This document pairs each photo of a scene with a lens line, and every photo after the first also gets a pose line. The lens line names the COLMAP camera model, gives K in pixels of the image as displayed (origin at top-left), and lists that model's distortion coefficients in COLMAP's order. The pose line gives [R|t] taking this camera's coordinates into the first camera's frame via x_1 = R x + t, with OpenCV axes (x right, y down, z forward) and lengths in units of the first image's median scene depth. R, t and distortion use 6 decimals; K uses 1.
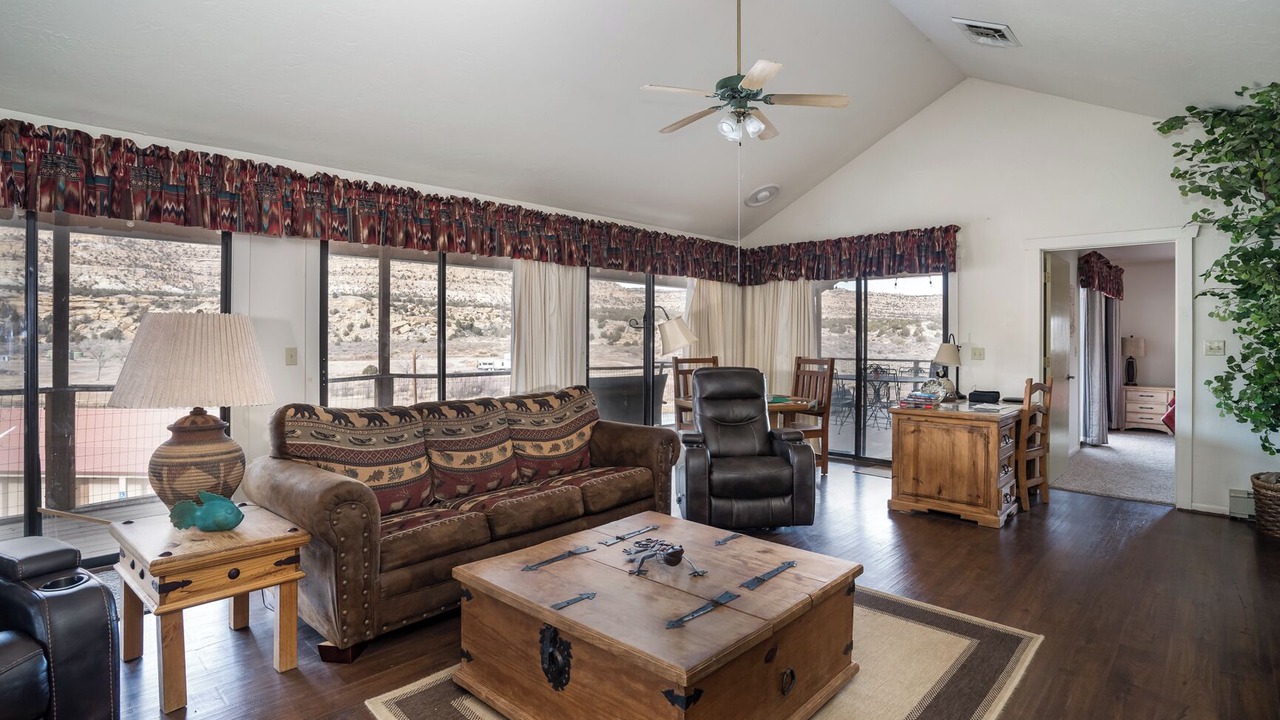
lens RADIAL K [[636.9, 0, 651.5], [0, 636.9, 358.5], [0, 0, 1]] dist [-0.092256, 0.047841]
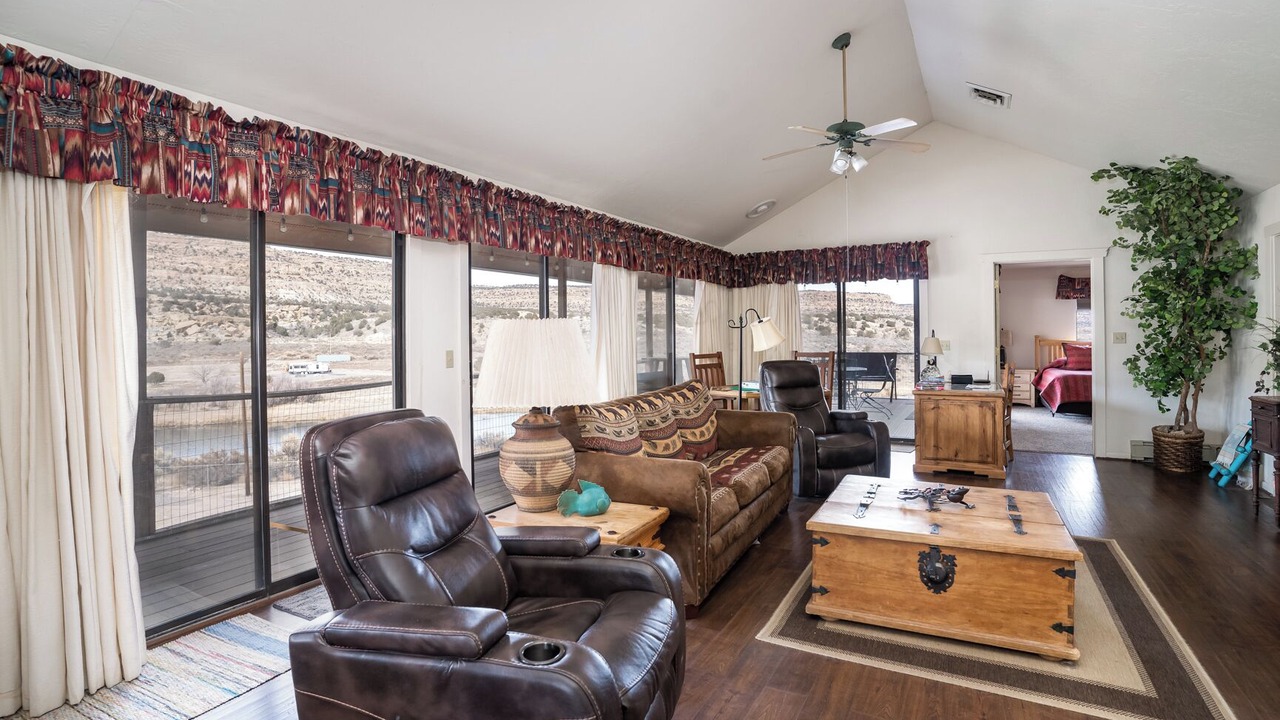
lens RADIAL K [[636.9, 0, 651.5], [0, 636.9, 358.5], [0, 0, 1]] dist [-0.092256, 0.047841]
pose [[0.967283, -0.022425, 0.252705, -0.459057], [0.021051, 0.999745, 0.008142, -0.004920], [-0.252824, -0.002556, 0.967509, -0.069094]]
